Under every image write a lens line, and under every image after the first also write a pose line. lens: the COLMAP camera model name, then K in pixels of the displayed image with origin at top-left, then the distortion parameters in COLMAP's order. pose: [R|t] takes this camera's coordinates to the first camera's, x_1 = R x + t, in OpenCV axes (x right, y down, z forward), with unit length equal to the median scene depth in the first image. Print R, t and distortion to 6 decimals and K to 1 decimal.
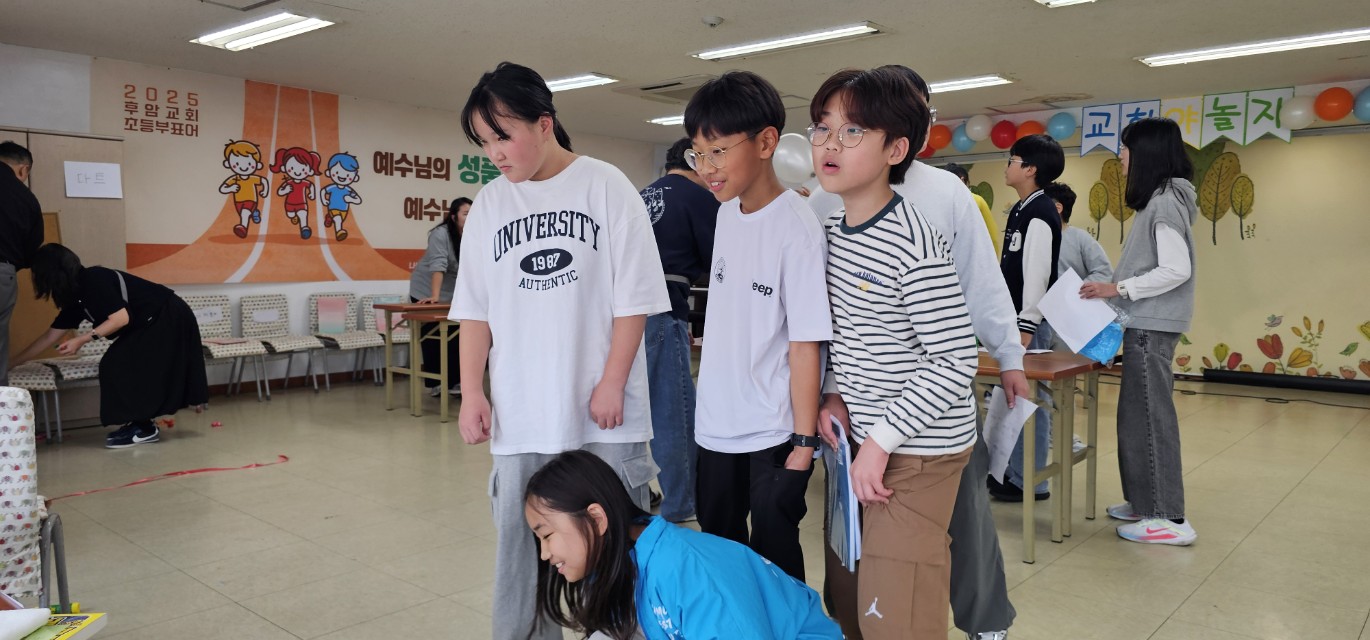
lens RADIAL K [[941.7, 0, 704.2], [0, 941.7, 323.6], [0, 0, 1]] dist [0.064168, -0.058970]
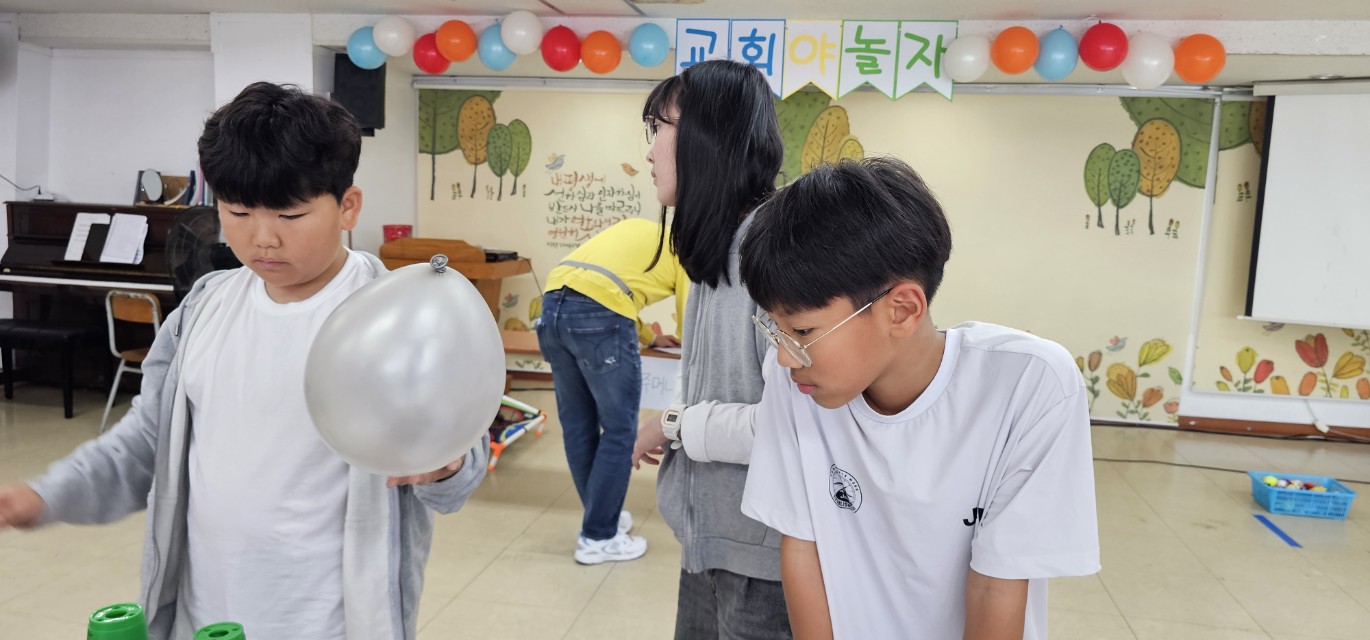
lens RADIAL K [[941.7, 0, 704.2], [0, 941.7, 323.6], [0, 0, 1]] dist [0.064168, -0.058970]
pose [[0.858897, -0.041305, 0.510480, 0.069931], [0.003406, 0.997181, 0.074955, -0.065865], [-0.512137, -0.062640, 0.856616, 0.414931]]
